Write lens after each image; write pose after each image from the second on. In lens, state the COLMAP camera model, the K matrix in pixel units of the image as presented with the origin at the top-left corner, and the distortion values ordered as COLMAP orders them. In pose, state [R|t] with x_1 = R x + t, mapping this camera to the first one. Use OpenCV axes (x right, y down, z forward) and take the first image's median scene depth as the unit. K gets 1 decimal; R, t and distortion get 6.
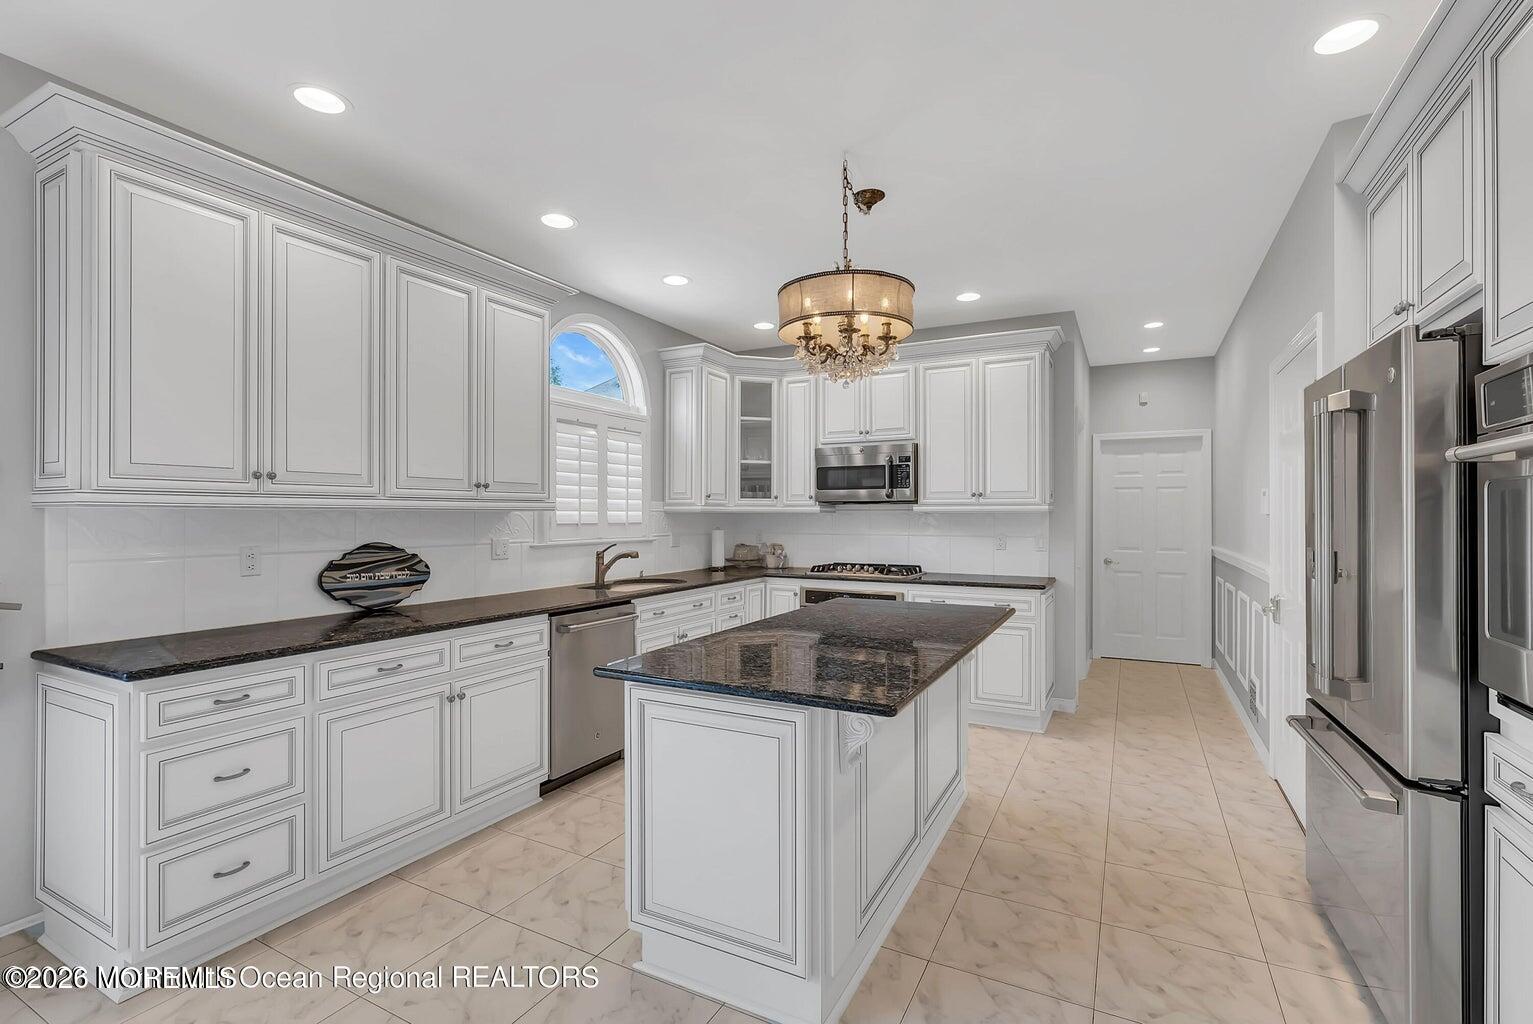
lens RADIAL K [[691.9, 0, 771.6], [0, 691.9, 514.1], [0, 0, 1]] dist [-0.010656, 0.007328]
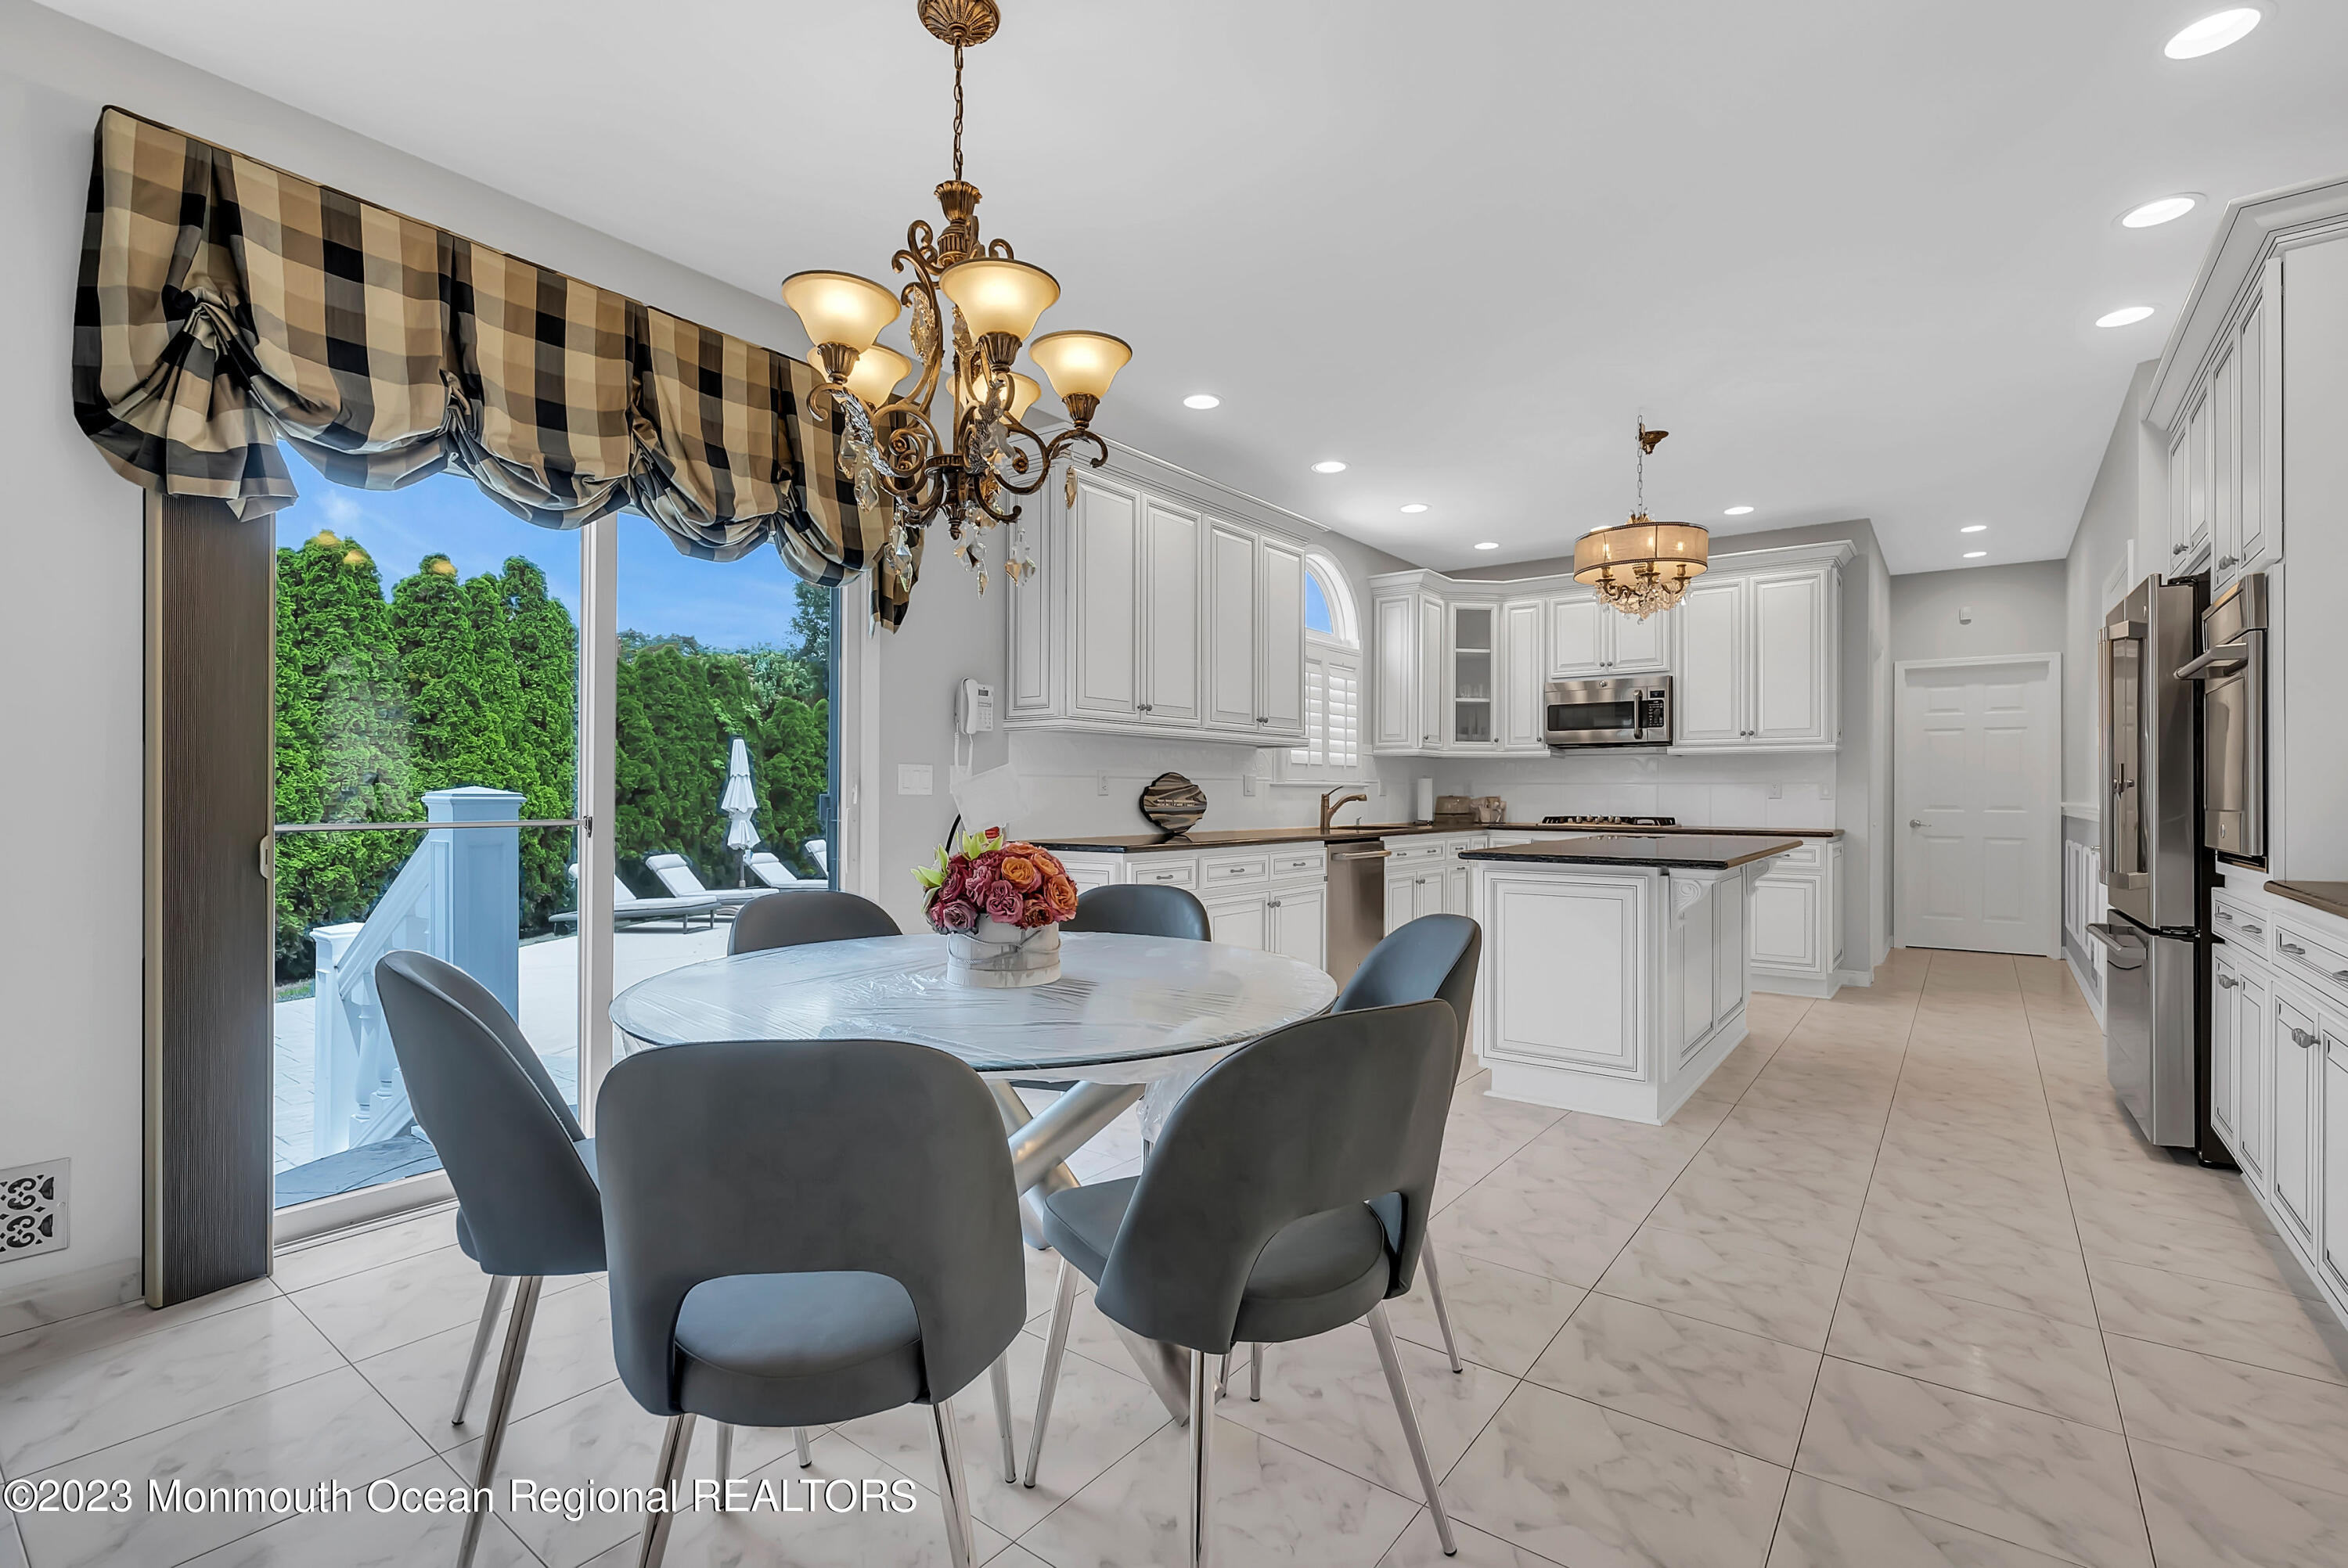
lens RADIAL K [[1059.6, 0, 1181.9], [0, 1059.6, 787.2], [0, 0, 1]] dist [-0.010656, 0.007328]
pose [[0.986601, 0.002319, -0.163138, -0.187372], [-0.003108, 0.999985, -0.004580, 0.047665], [0.163124, 0.005026, 0.986593, -0.429385]]
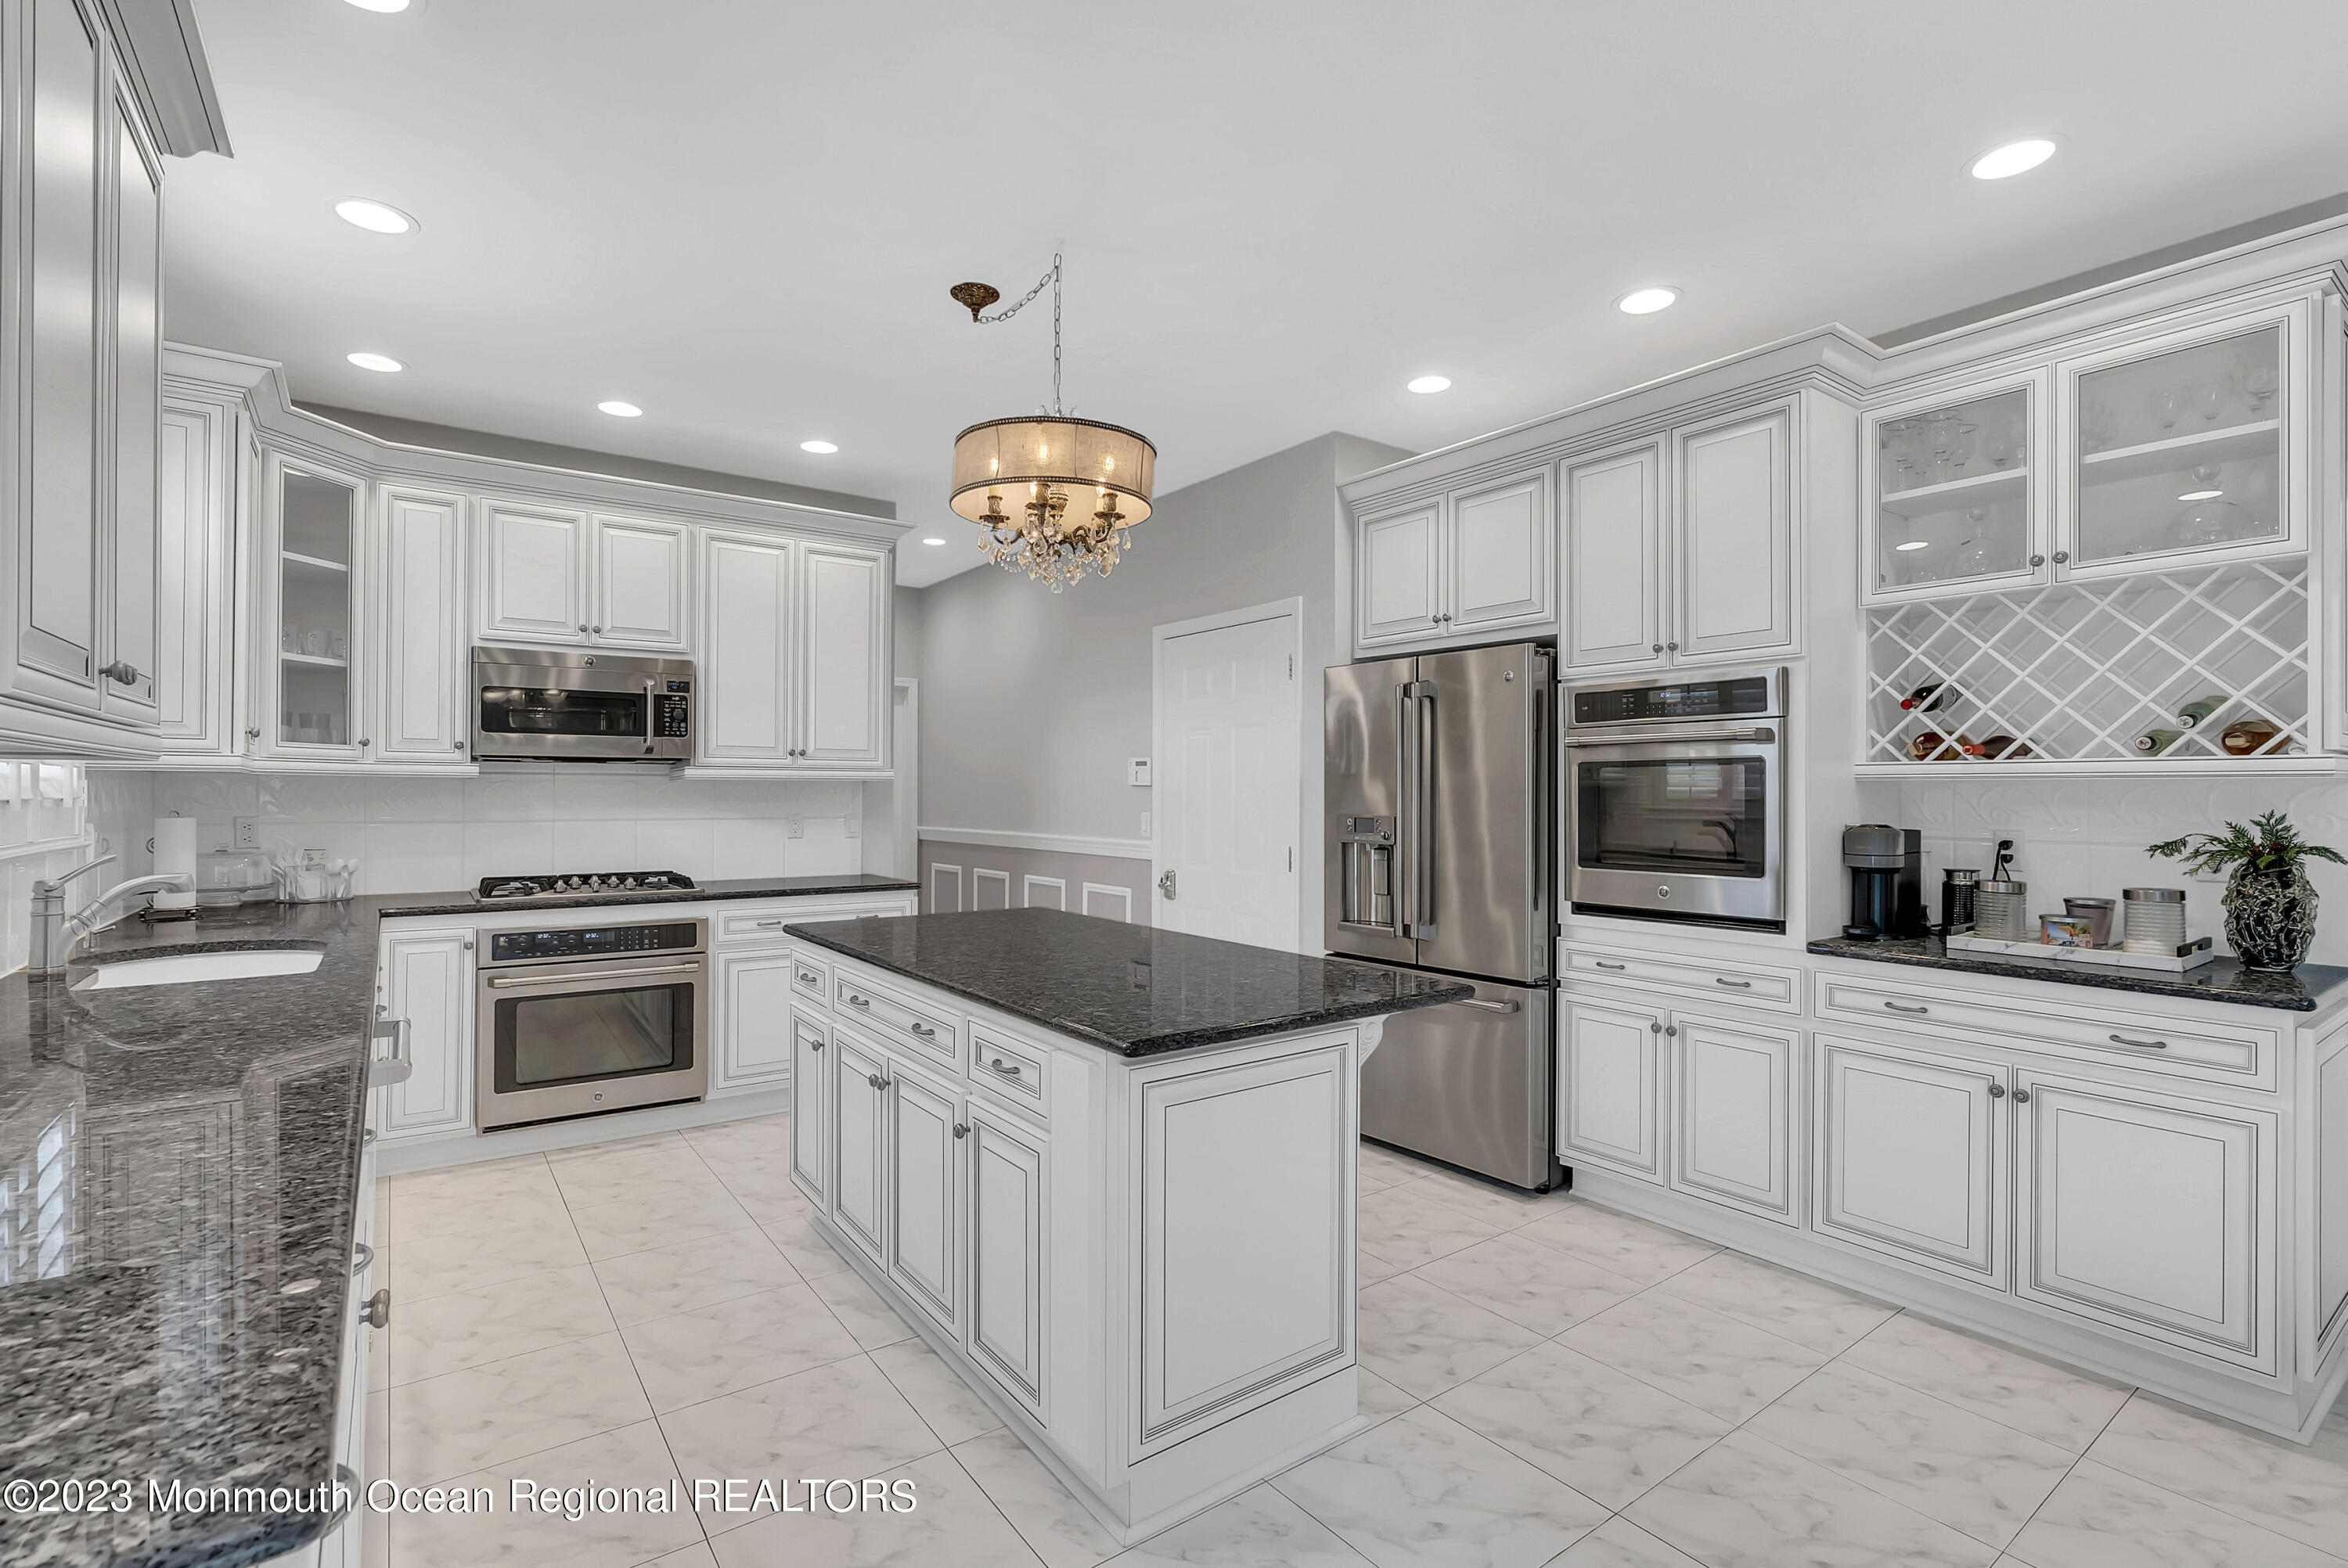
lens RADIAL K [[1071.1, 0, 1164.7], [0, 1071.1, 783.4], [0, 0, 1]] dist [-0.000402, 0.000335]
pose [[0.444630, 0.008985, 0.895669, -0.437149], [-0.003469, 0.999959, -0.008309, 0.007452], [-0.895708, 0.000587, 0.444643, 0.244467]]
